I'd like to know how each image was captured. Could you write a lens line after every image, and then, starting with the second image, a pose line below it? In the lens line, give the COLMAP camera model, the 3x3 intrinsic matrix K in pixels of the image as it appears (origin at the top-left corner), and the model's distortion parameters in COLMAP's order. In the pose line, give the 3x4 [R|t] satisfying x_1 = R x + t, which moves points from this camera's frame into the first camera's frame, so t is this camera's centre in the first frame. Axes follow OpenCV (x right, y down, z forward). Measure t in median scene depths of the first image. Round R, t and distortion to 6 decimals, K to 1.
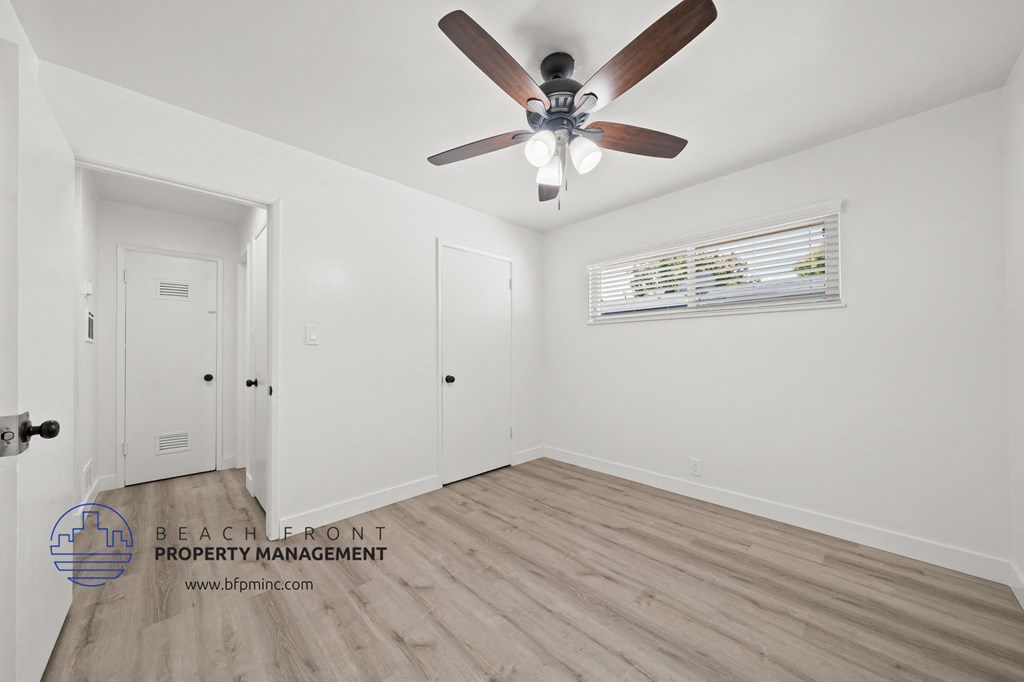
lens RADIAL K [[352.4, 0, 503.3], [0, 352.4, 346.4], [0, 0, 1]] dist [0.000927, 0.000268]
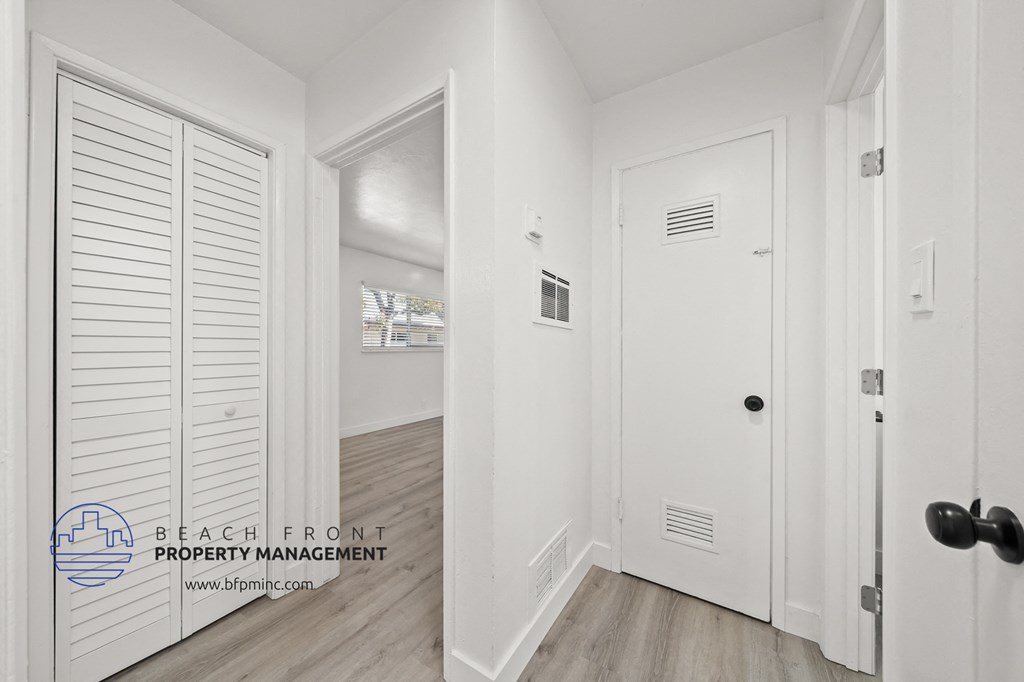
lens RADIAL K [[352.4, 0, 503.3], [0, 352.4, 346.4], [0, 0, 1]] dist [0.000927, 0.000268]
pose [[0.227933, 0.007080, -0.973651, -0.515899], [0.007817, 0.999928, 0.009101, 0.011480], [0.973646, -0.009685, 0.227861, 0.641226]]
